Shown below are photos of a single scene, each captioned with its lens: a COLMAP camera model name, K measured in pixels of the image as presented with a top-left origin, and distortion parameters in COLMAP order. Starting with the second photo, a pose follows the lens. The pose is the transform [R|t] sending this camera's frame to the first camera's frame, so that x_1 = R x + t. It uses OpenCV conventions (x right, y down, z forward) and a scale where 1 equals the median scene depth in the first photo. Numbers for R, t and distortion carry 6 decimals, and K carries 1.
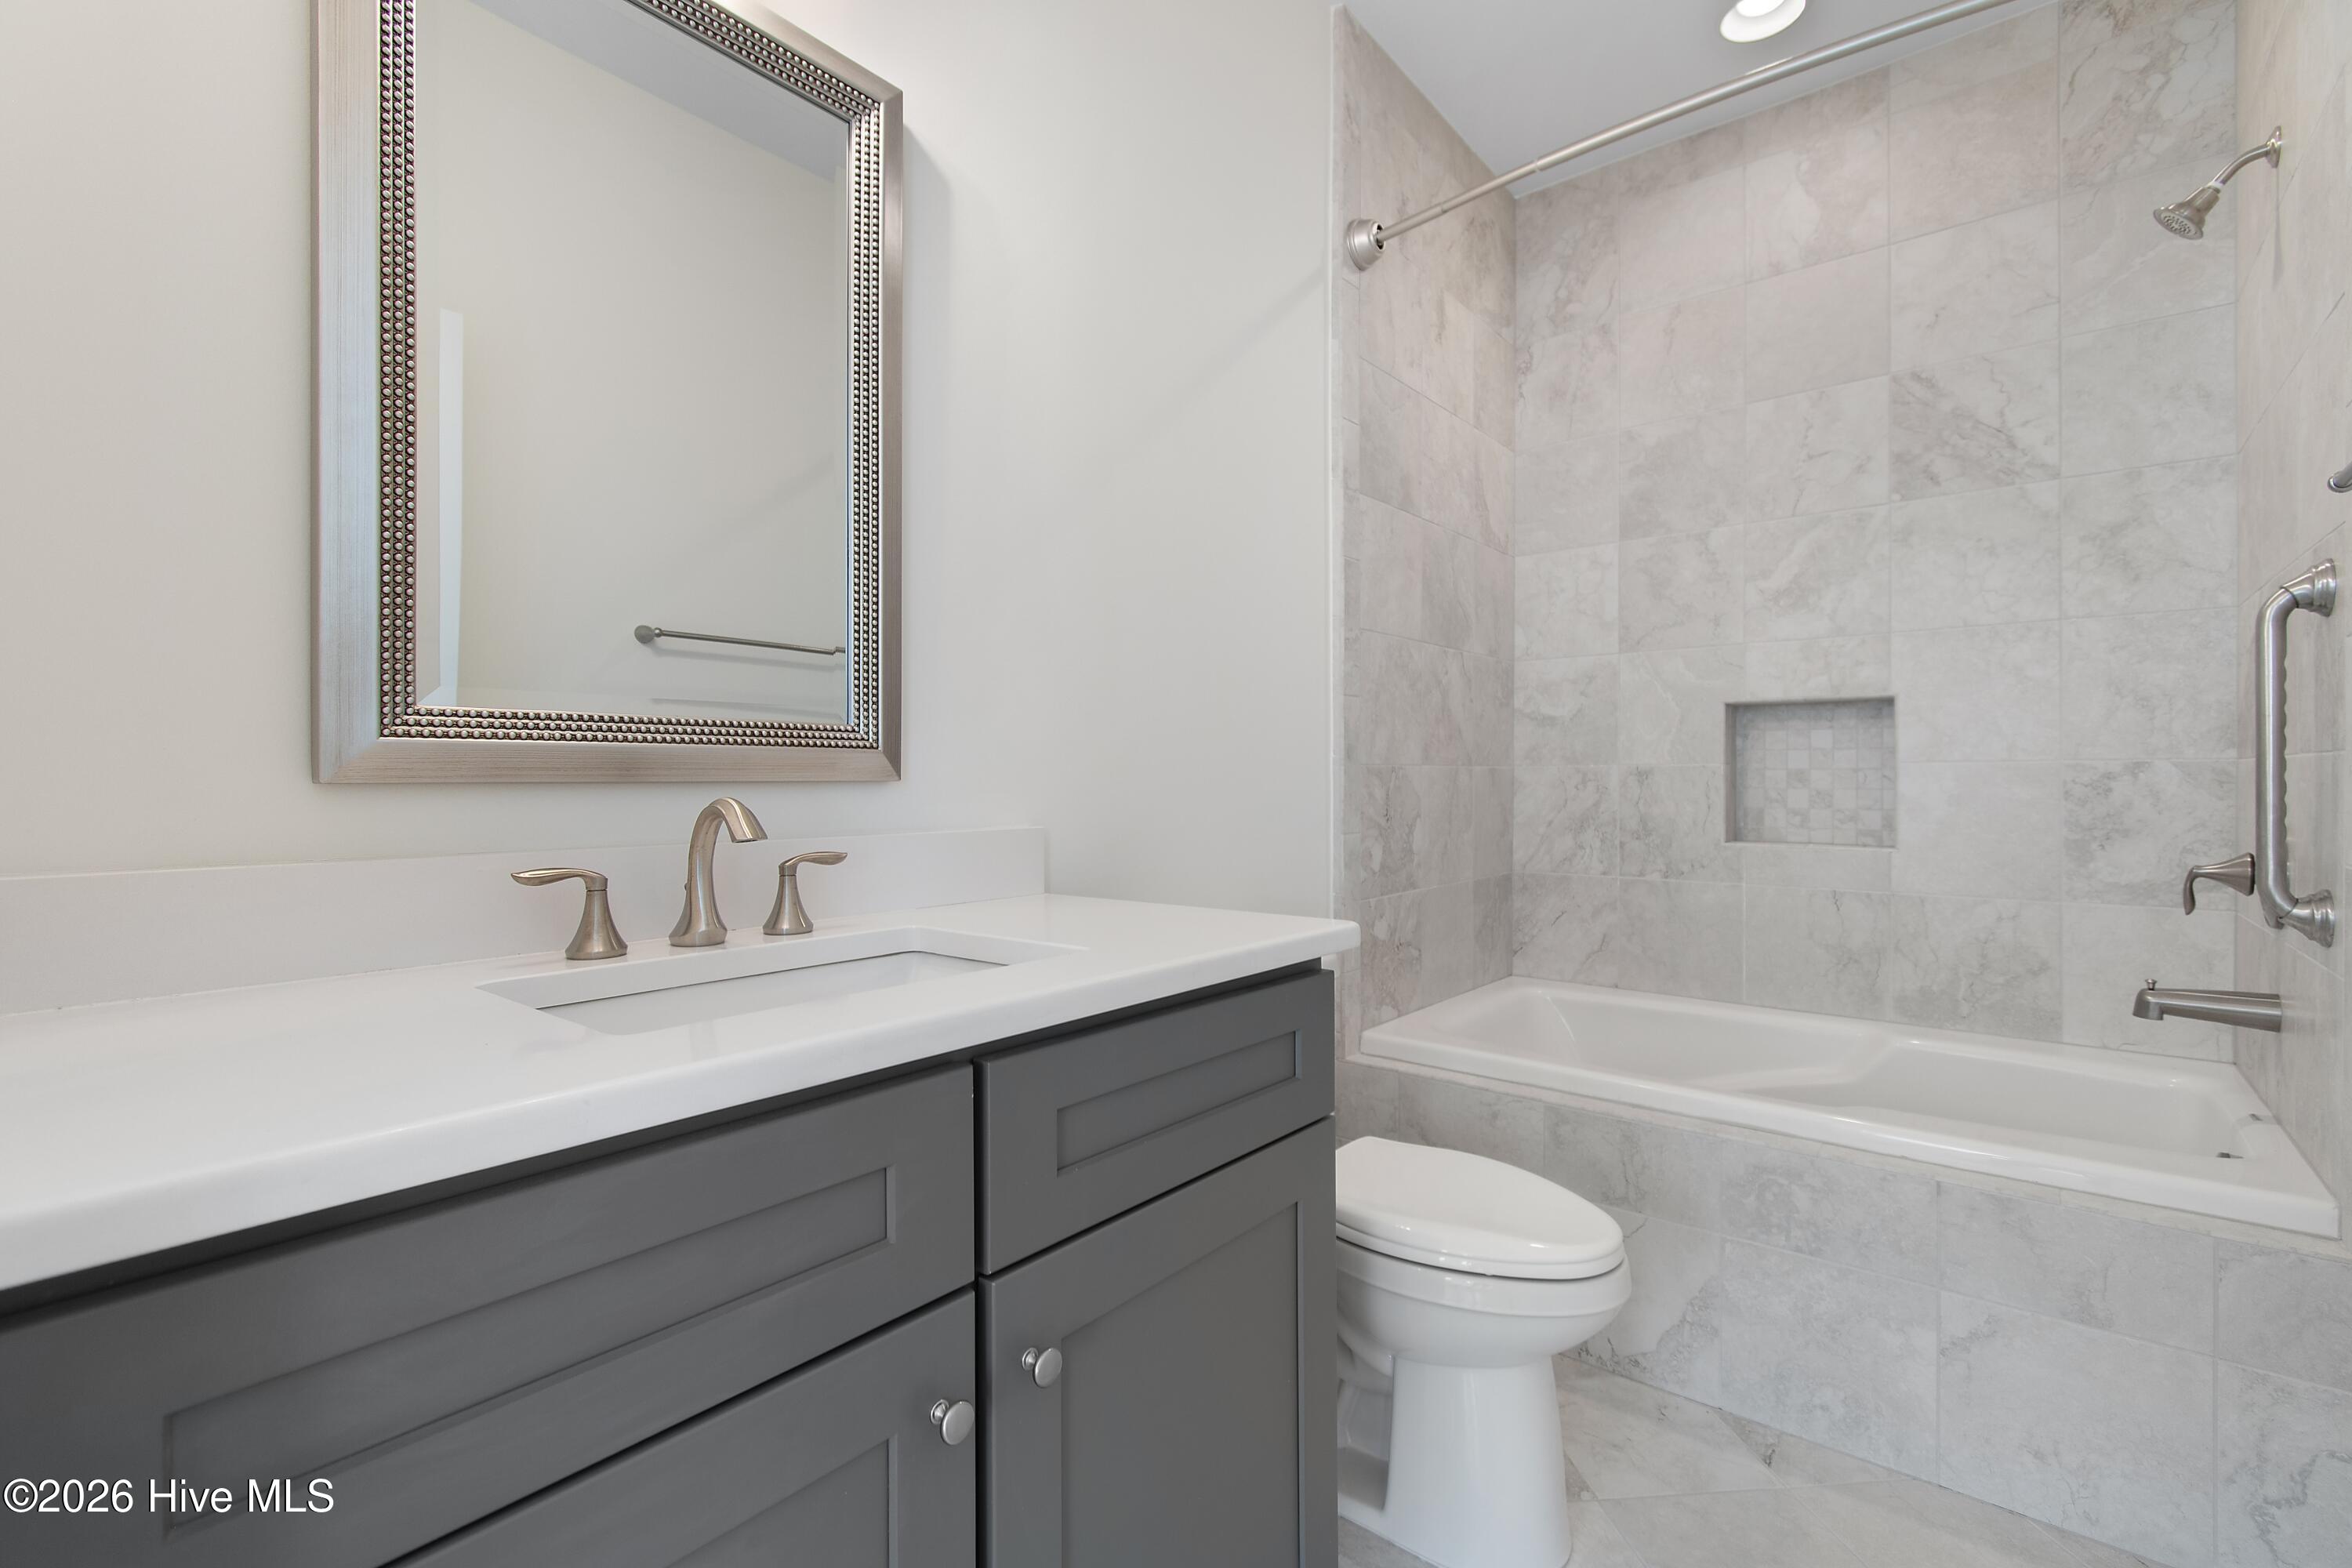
lens RADIAL K [[1036.8, 0, 1160.5], [0, 1036.8, 778.9], [0, 0, 1]] dist [0.001906, -0.000770]
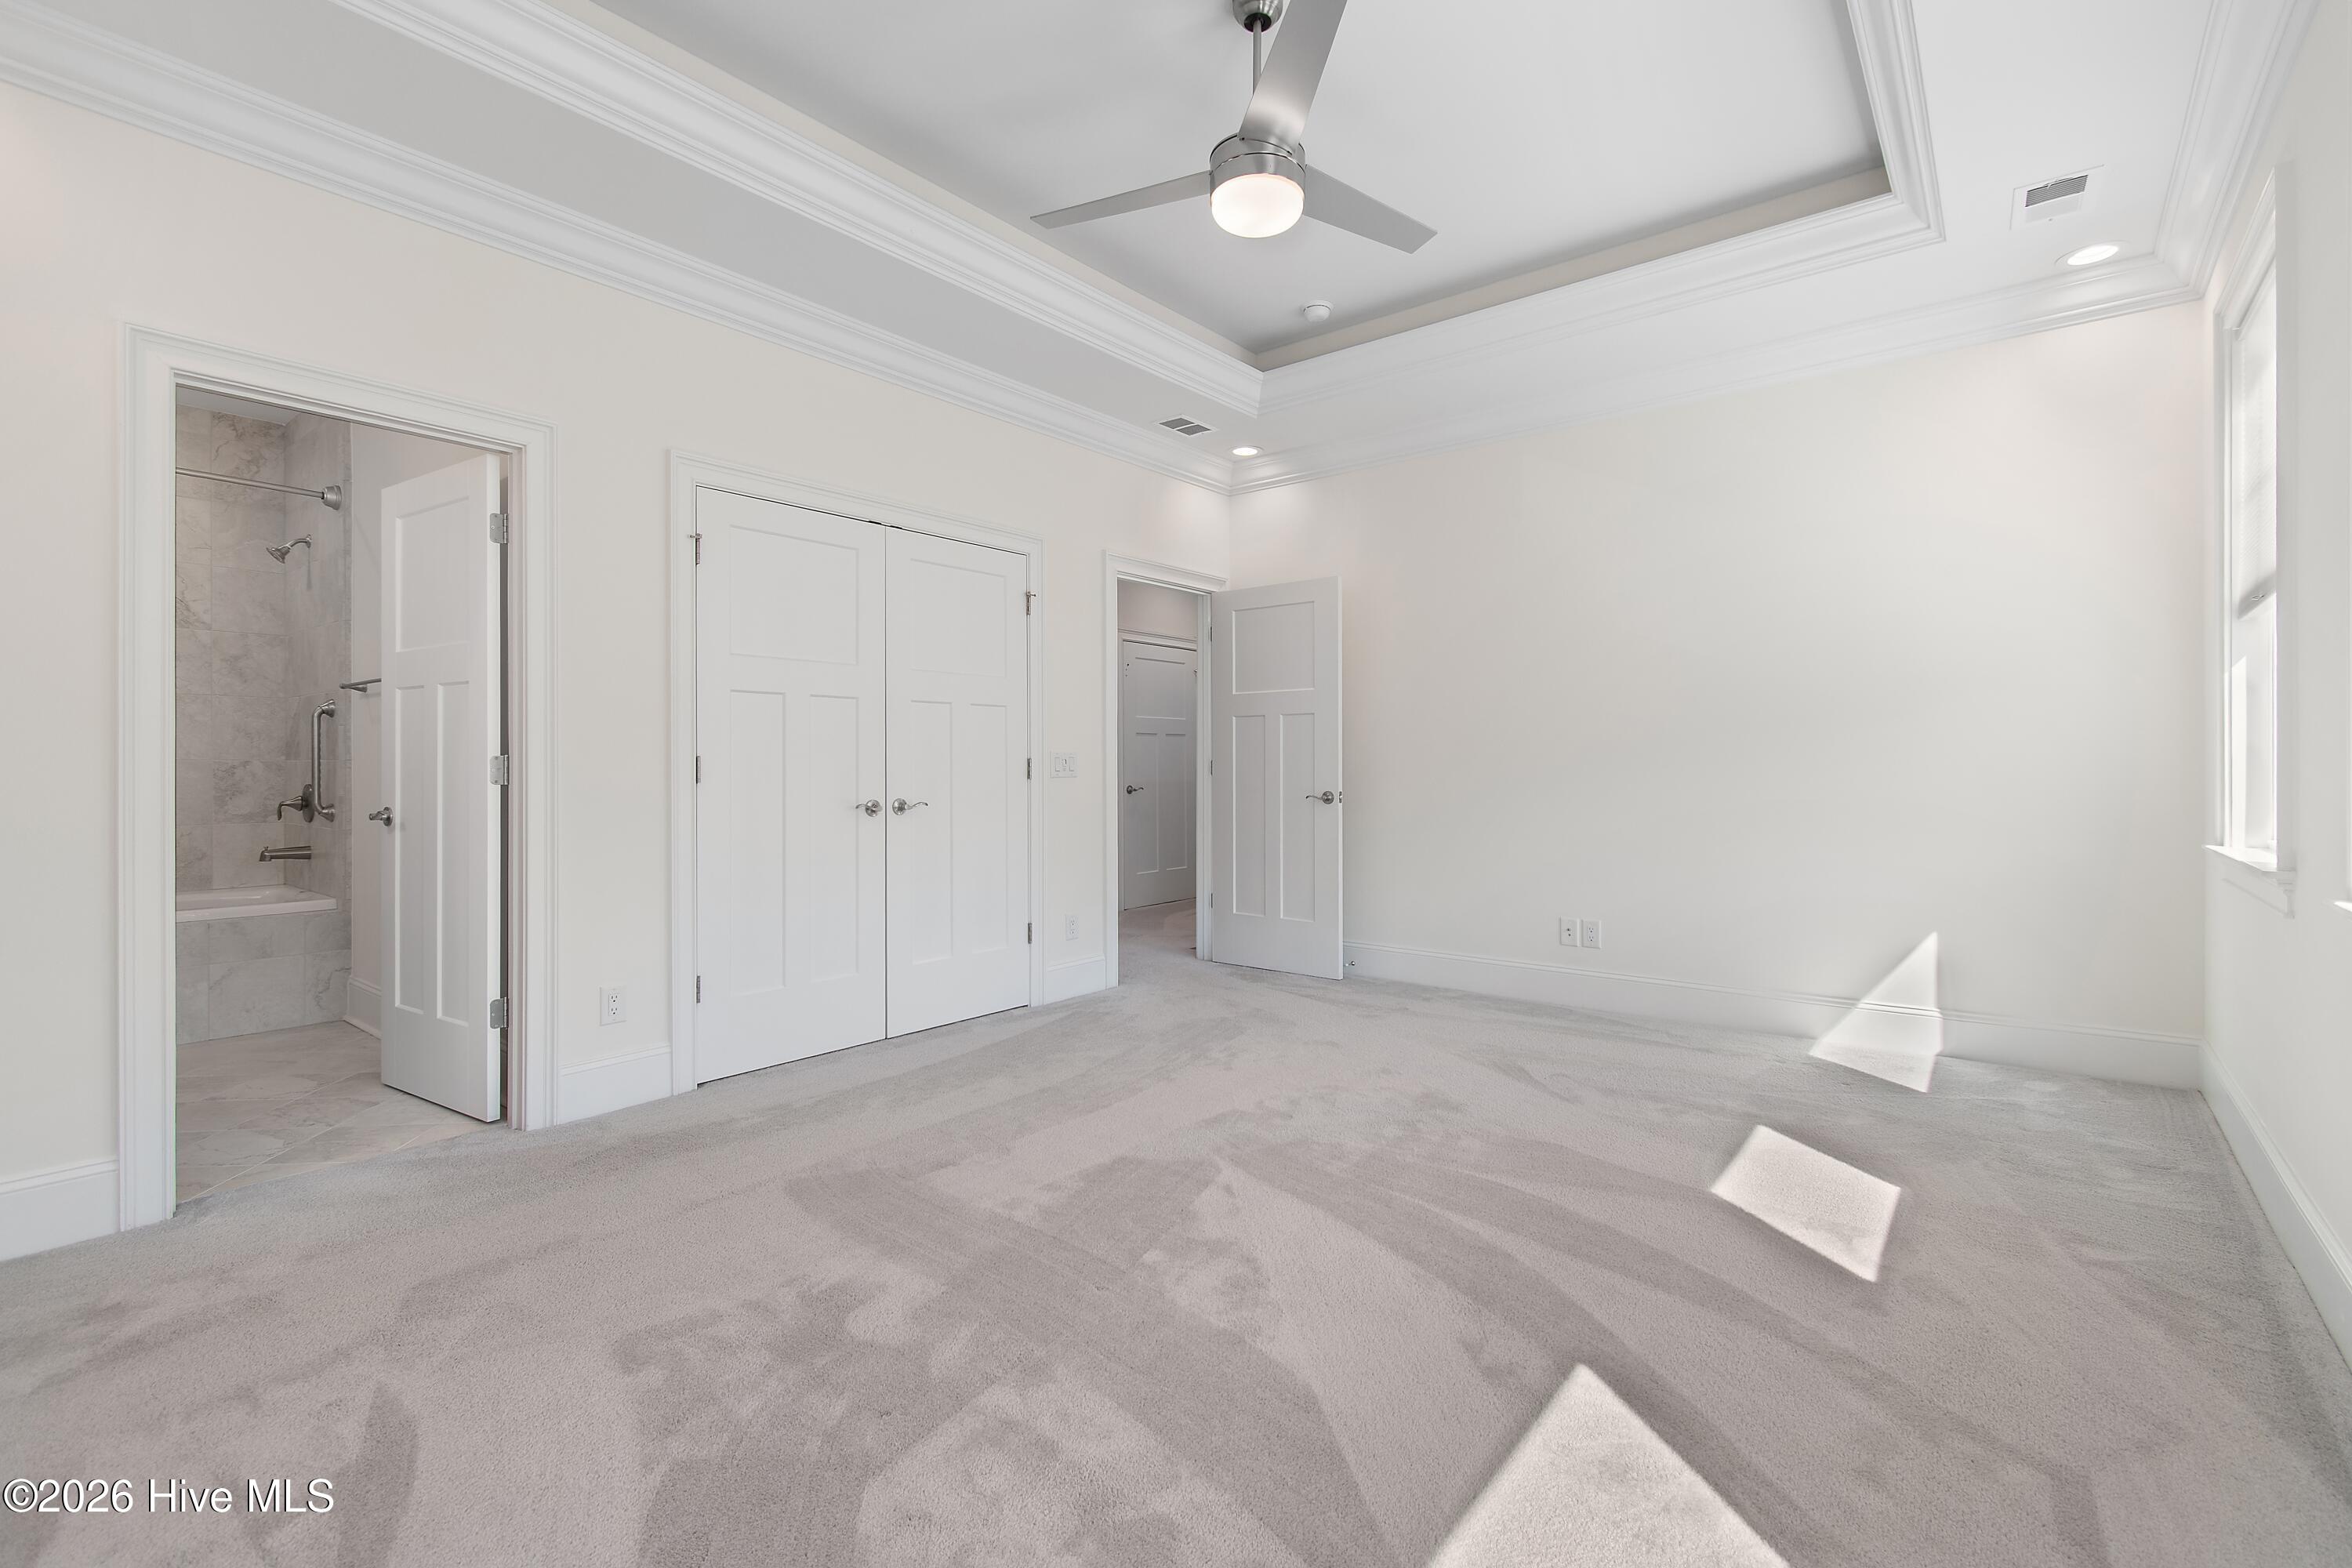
lens RADIAL K [[1036.8, 0, 1188.9], [0, 1036.8, 771.5], [0, 0, 1]] dist [0.001906, -0.000770]
pose [[-0.033316, -0.002626, 0.999441, -1.436362], [-0.002685, 0.999993, 0.002538, -0.004478], [-0.999441, -0.002598, -0.033323, -1.018187]]
